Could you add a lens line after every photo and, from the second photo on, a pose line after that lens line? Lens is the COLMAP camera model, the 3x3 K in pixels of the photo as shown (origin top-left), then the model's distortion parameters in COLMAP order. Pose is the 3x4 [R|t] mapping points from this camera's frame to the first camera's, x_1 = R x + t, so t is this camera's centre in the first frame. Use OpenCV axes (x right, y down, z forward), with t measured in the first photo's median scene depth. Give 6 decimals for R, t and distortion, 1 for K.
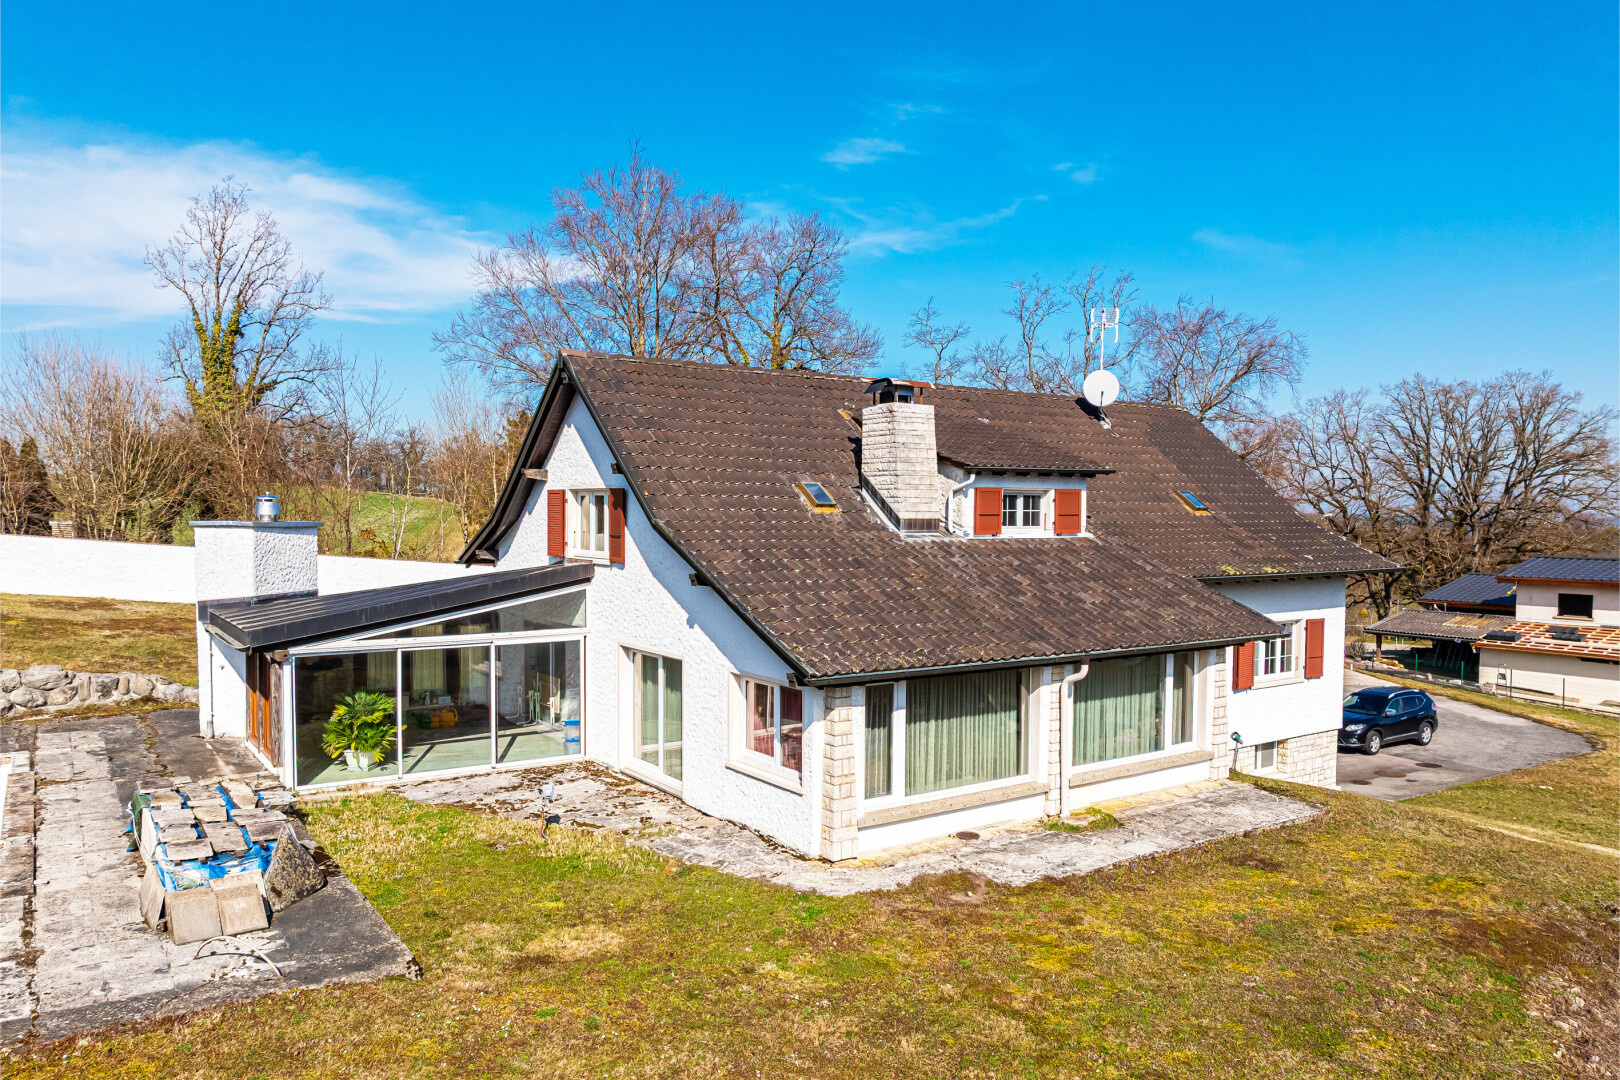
lens RADIAL K [[1141.2, 0, 810.0], [0, 1141.2, 540.0], [0, 0, 1]] dist [-0.039277, 0.000927]
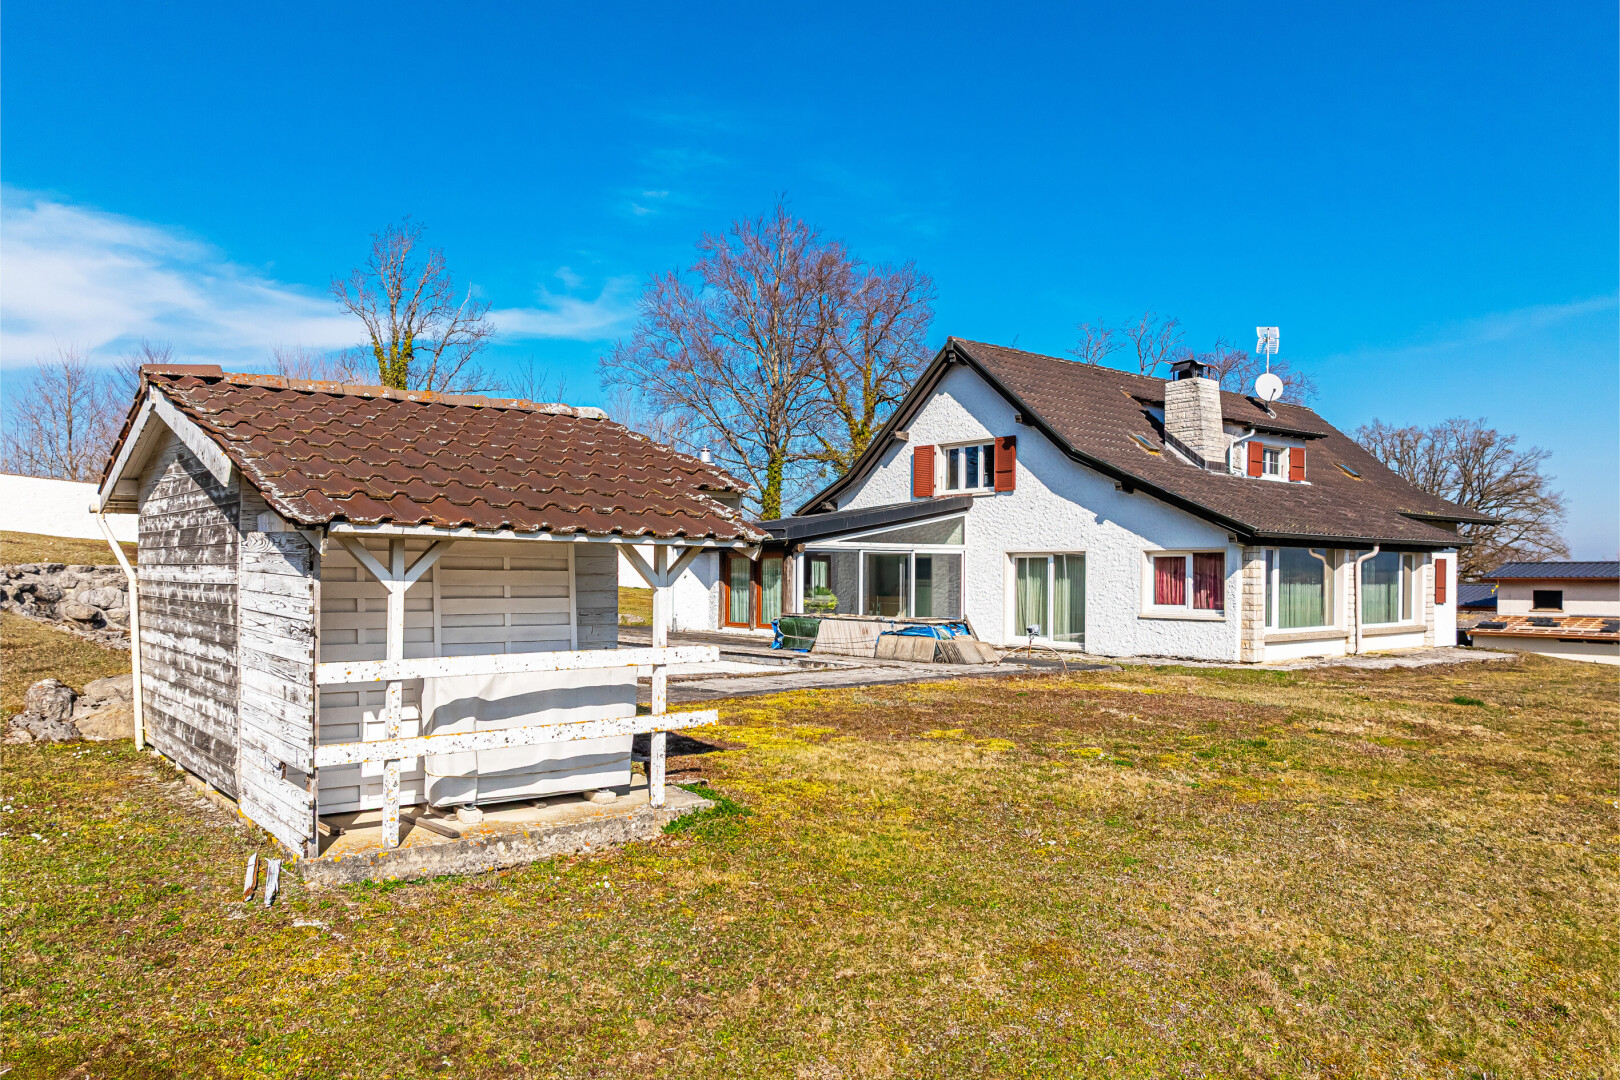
lens RADIAL K [[1128.8, 0, 812.7], [0, 1128.8, 565.2], [0, 0, 1]] dist [-0.041100, -0.002646]
pose [[0.997101, -0.001148, 0.076087, -0.473730], [0.003604, 0.999476, -0.032152, 0.142573], [-0.076010, 0.032333, 0.996583, -0.299359]]
